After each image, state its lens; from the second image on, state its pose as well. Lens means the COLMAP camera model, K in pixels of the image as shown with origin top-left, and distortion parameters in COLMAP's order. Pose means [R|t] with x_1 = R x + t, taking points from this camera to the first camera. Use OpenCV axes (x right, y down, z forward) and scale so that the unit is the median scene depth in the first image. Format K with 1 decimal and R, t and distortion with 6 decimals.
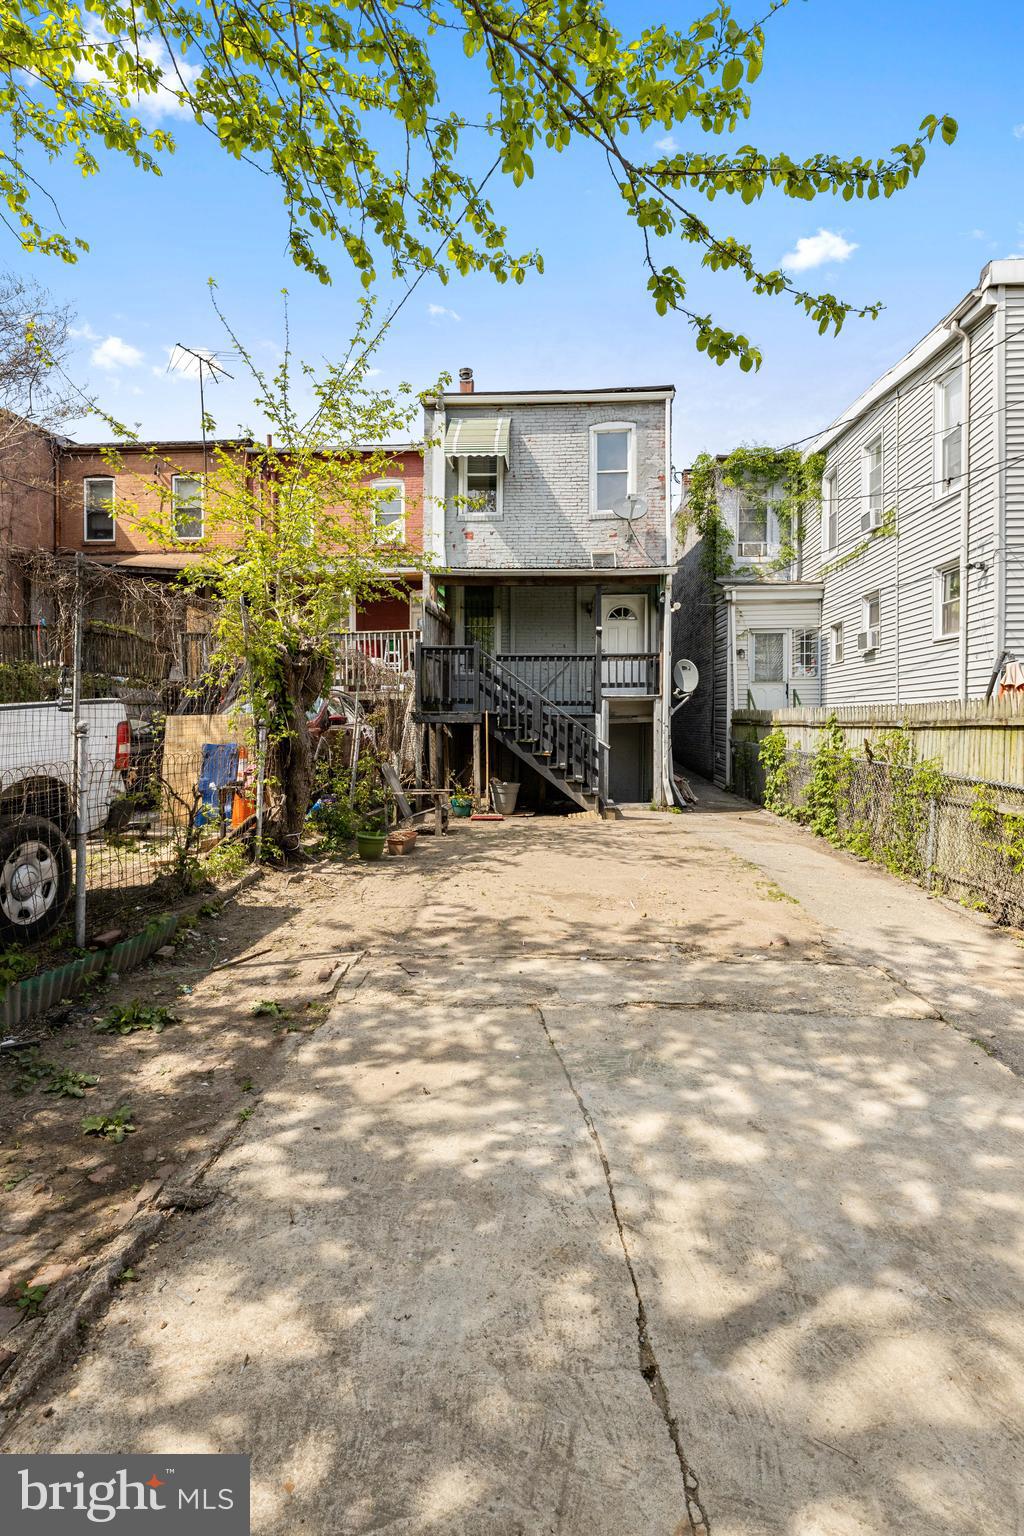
lens RADIAL K [[1232.2, 0, 512.0], [0, 1232.2, 768.0], [0, 0, 1]] dist [-0.003315, 0.001603]
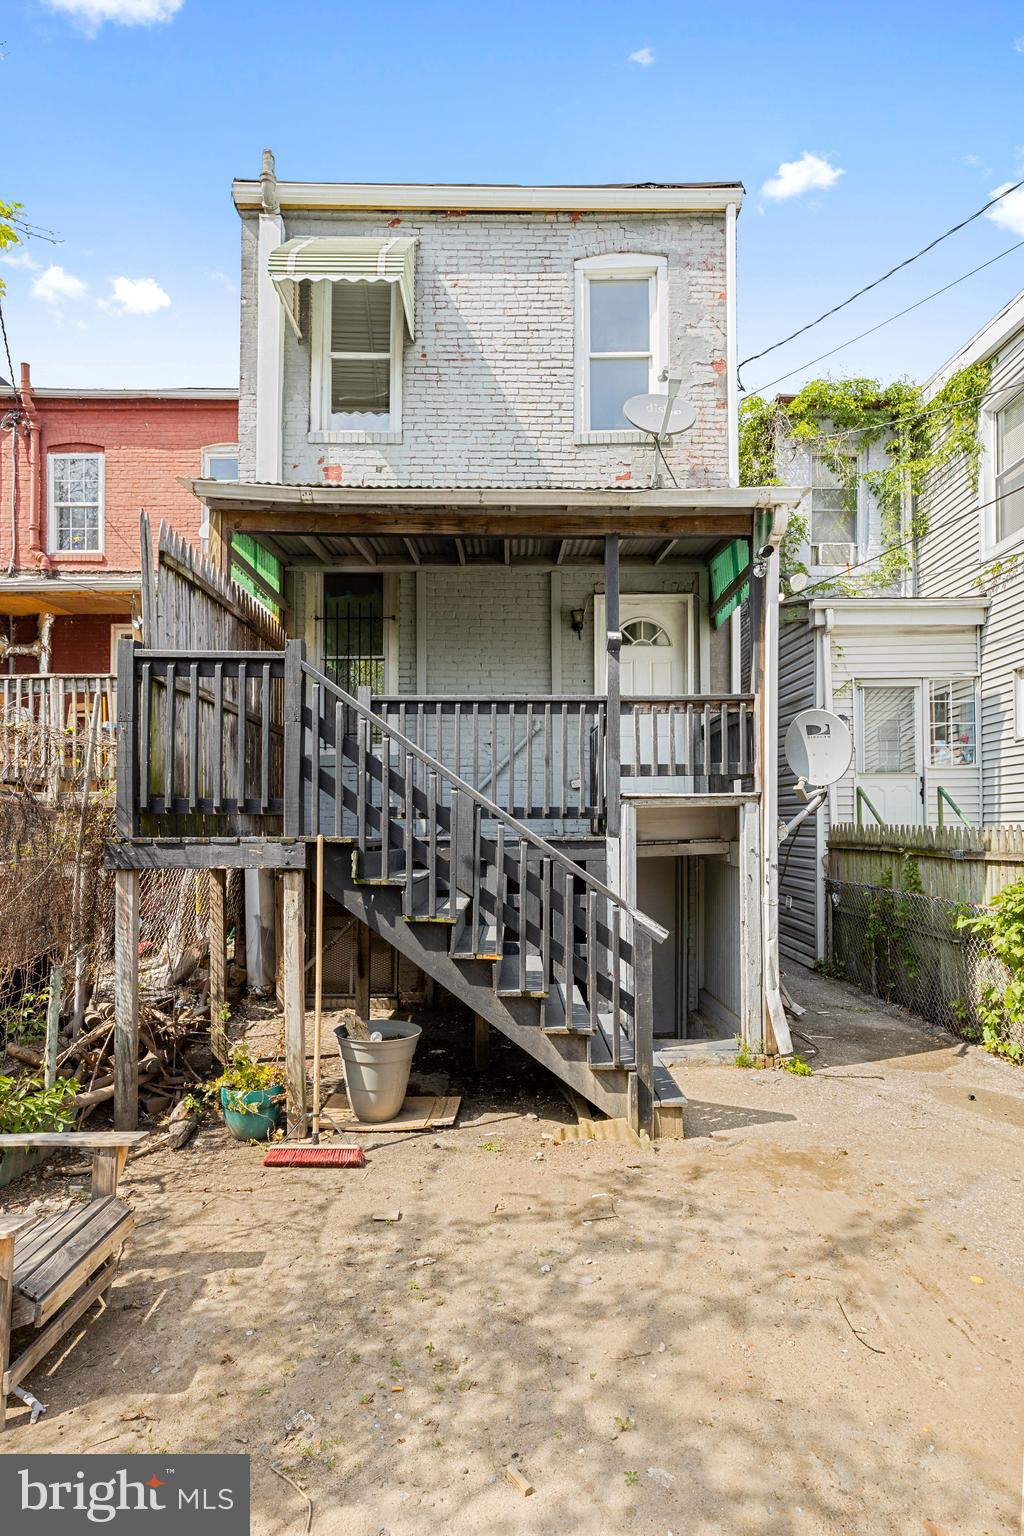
lens RADIAL K [[1232.2, 0, 512.0], [0, 1232.2, 768.0], [0, 0, 1]] dist [-0.003315, 0.001603]
pose [[0.998982, 0.000352, 0.045112, 0.016143], [0.003642, 0.996077, -0.088415, -0.030104], [-0.044966, 0.088490, 0.995062, 0.571736]]
